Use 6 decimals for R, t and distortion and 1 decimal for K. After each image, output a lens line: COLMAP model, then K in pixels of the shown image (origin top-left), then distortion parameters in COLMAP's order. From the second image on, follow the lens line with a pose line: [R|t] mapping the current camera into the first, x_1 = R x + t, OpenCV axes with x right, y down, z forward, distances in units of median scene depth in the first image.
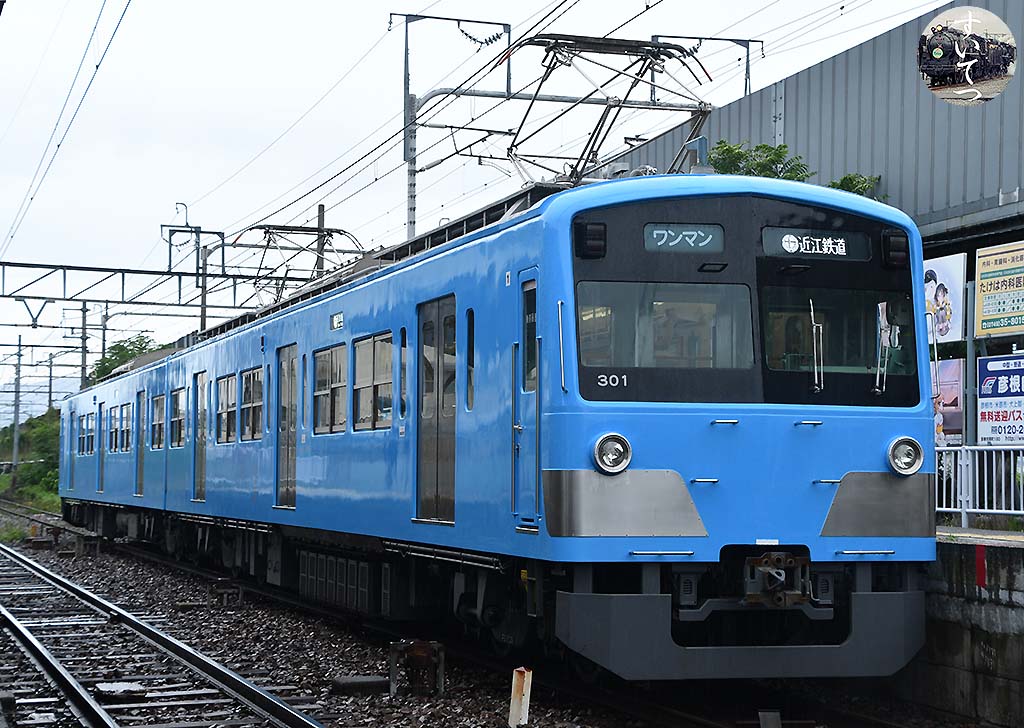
lens RADIAL K [[1808.8, 0, 512.0], [0, 1808.8, 364.0], [0, 0, 1]] dist [0.238841, 2.150914]
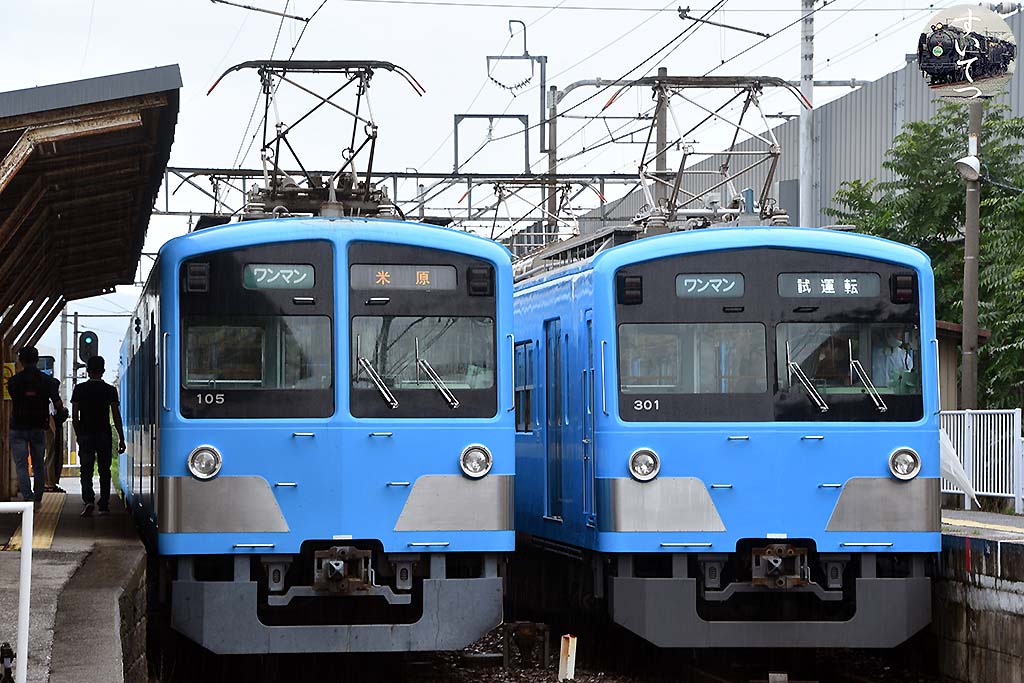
lens RADIAL K [[3608.8, 0, 512.0], [0, 3608.8, 341.5], [0, 0, 1]] dist [1.612502, -0.840867]
pose [[0.977053, -0.015624, -0.212421, 0.482569], [0.024131, 0.999005, 0.037517, -0.126881], [0.211623, -0.041782, 0.976458, -1.402517]]
